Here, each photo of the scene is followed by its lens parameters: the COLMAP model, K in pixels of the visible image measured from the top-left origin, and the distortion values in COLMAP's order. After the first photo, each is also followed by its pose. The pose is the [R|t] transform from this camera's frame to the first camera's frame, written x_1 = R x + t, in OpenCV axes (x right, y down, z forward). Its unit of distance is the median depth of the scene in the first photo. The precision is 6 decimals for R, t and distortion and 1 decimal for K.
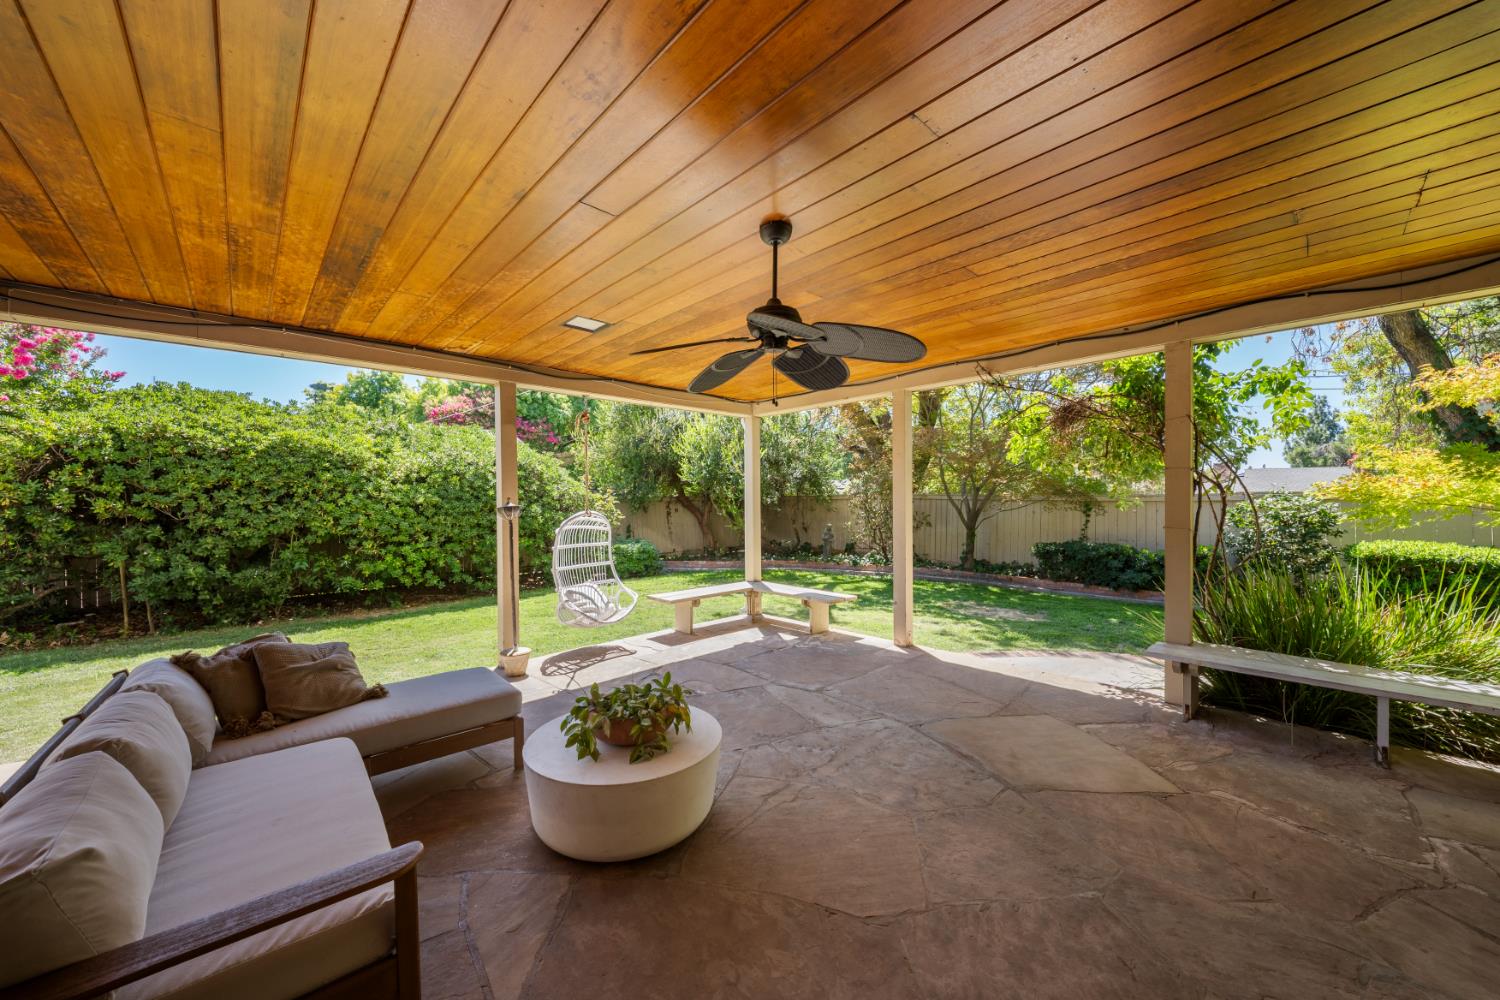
lens RADIAL K [[534.1, 0, 757.5], [0, 534.1, 505.8], [0, 0, 1]] dist [-0.000408, -0.000810]
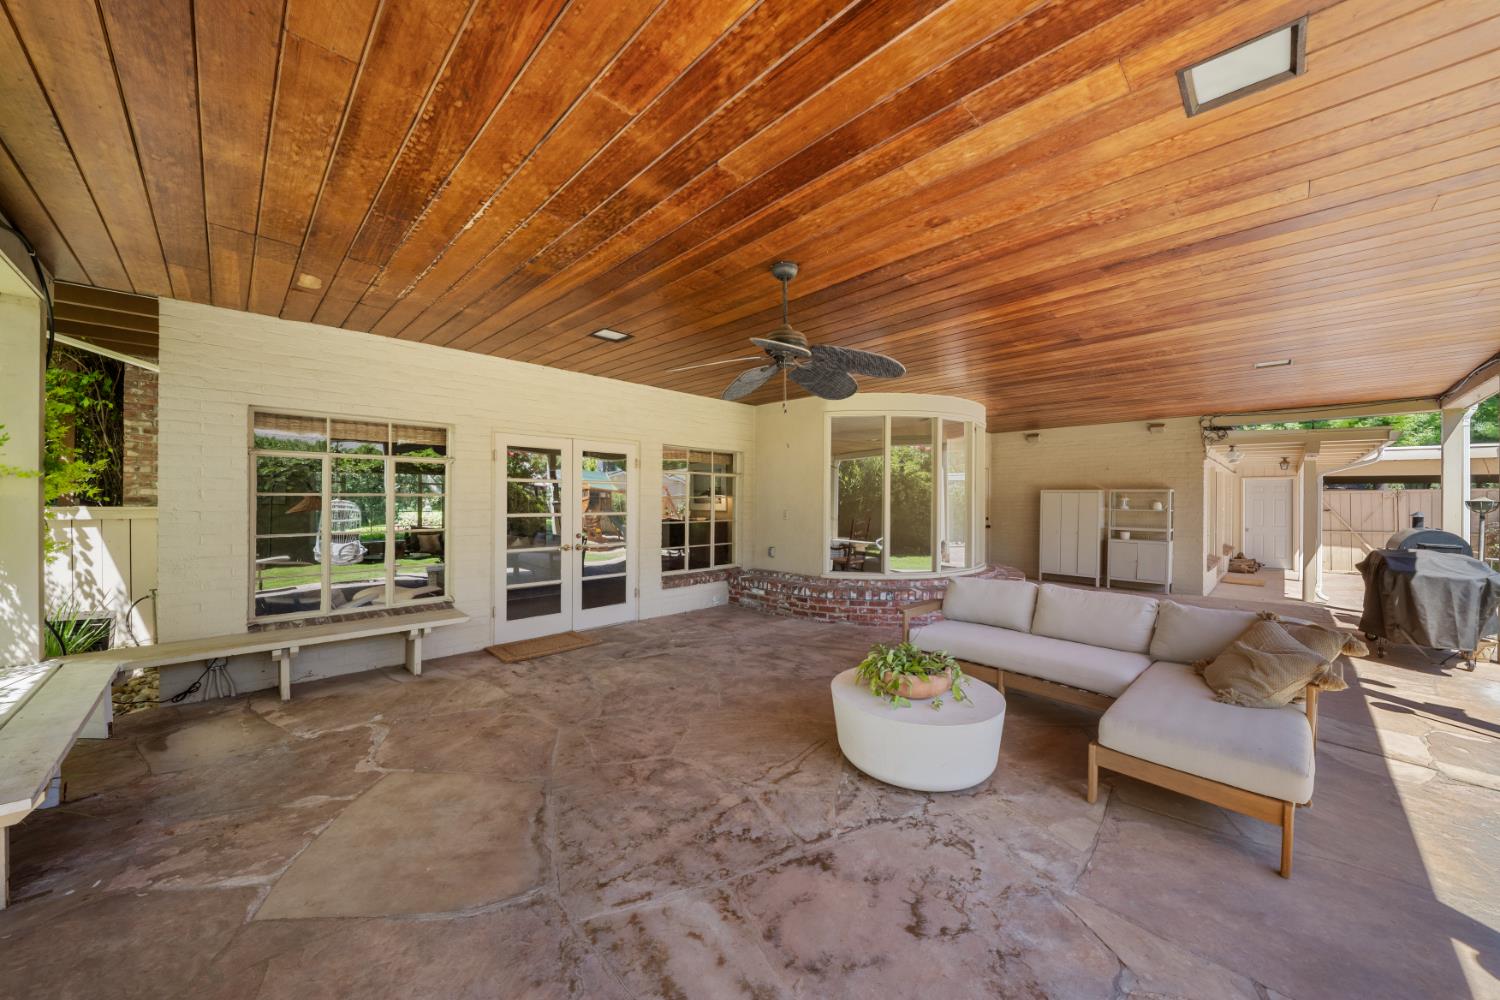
lens RADIAL K [[534.1, 0, 749.7], [0, 534.1, 498.5], [0, 0, 1]] dist [-0.000408, -0.000810]
pose [[-0.999888, 0.002516, -0.014729, 0.060705], [0.002356, 0.999938, 0.010894, -0.000895], [0.014755, 0.010858, -0.999832, 1.013374]]
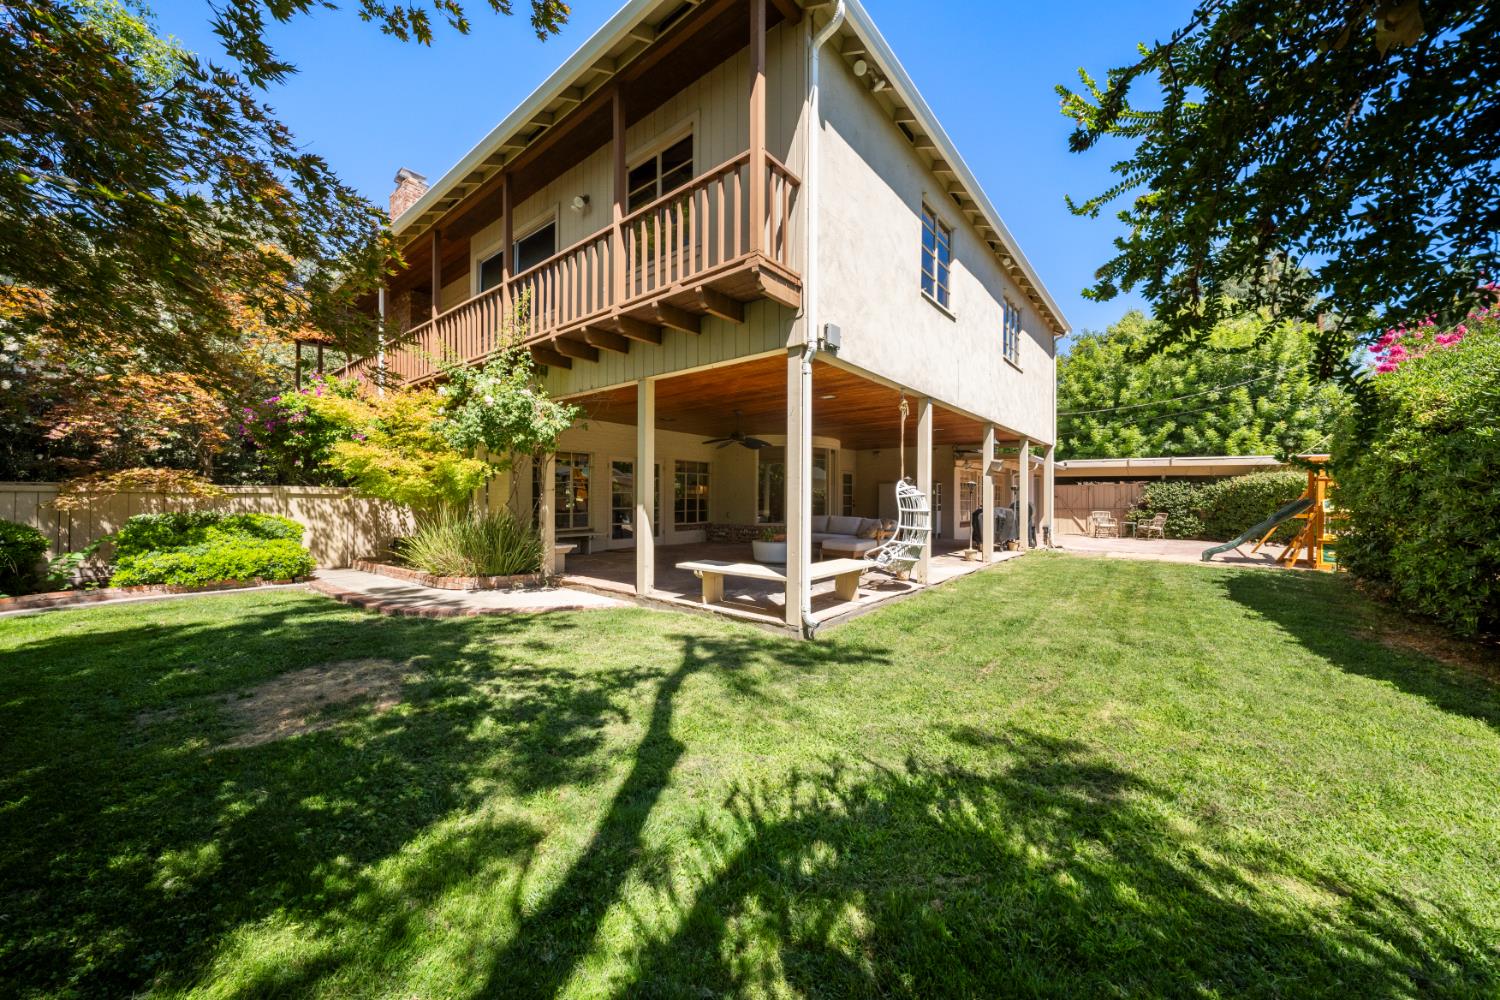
lens RADIAL K [[534.1, 0, 749.1], [0, 534.1, 499.9], [0, 0, 1]] dist [-0.000408, -0.000810]
pose [[-0.992078, 0.003947, -0.125563, 0.193611], [0.002042, 0.999881, 0.015296, 0.034140], [0.125609, 0.014918, -0.991968, 2.109912]]
